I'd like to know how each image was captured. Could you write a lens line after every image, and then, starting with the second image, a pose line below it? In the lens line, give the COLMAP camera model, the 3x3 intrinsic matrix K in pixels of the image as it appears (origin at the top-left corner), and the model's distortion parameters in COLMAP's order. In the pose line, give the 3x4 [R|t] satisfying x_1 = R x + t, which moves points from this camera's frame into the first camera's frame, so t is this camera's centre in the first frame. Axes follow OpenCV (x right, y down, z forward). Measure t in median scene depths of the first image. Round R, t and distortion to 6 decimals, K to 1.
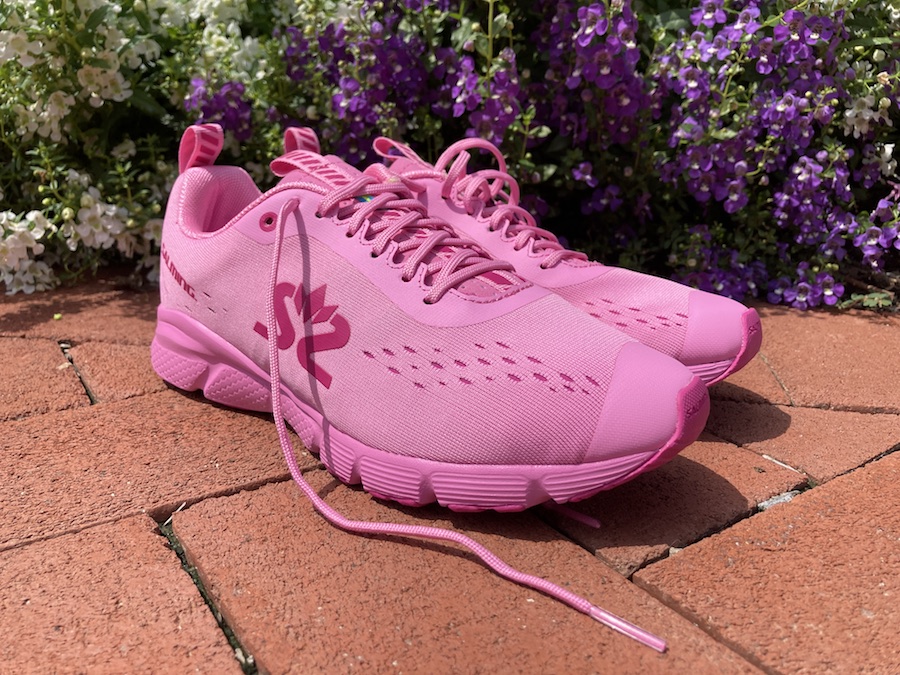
lens RADIAL K [[764.0, 0, 450.0], [0, 764.0, 337.5], [0, 0, 1]] dist [0.005746, -0.002909]
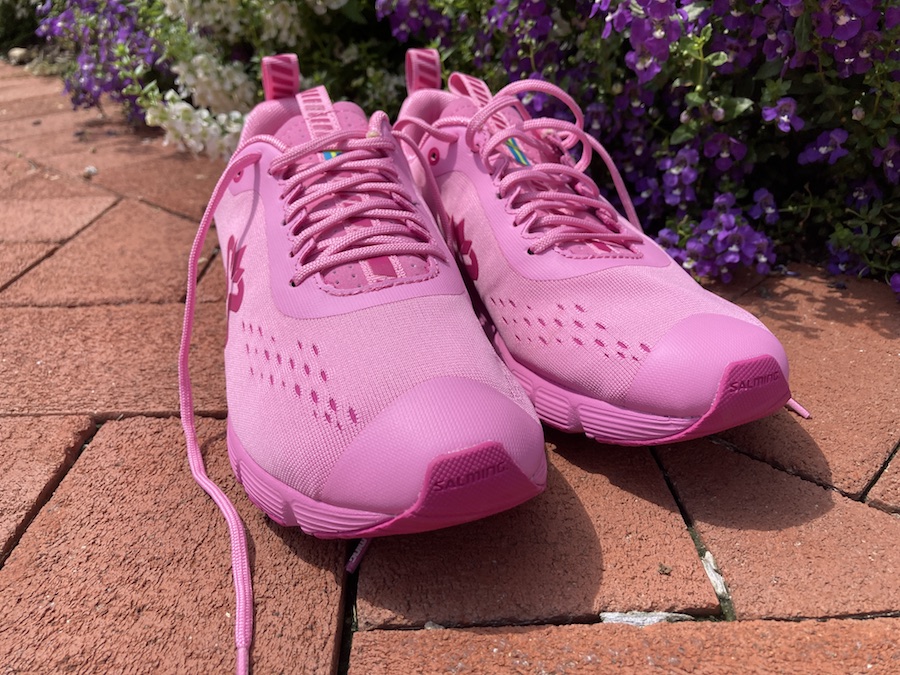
lens RADIAL K [[764.0, 0, 450.0], [0, 764.0, 337.5], [0, 0, 1]] dist [0.005746, -0.002909]
pose [[0.837284, 0.223538, -0.498985, 0.490949], [-0.137748, 0.969411, 0.203144, -0.159211], [0.529132, -0.101356, 0.842465, 0.230459]]
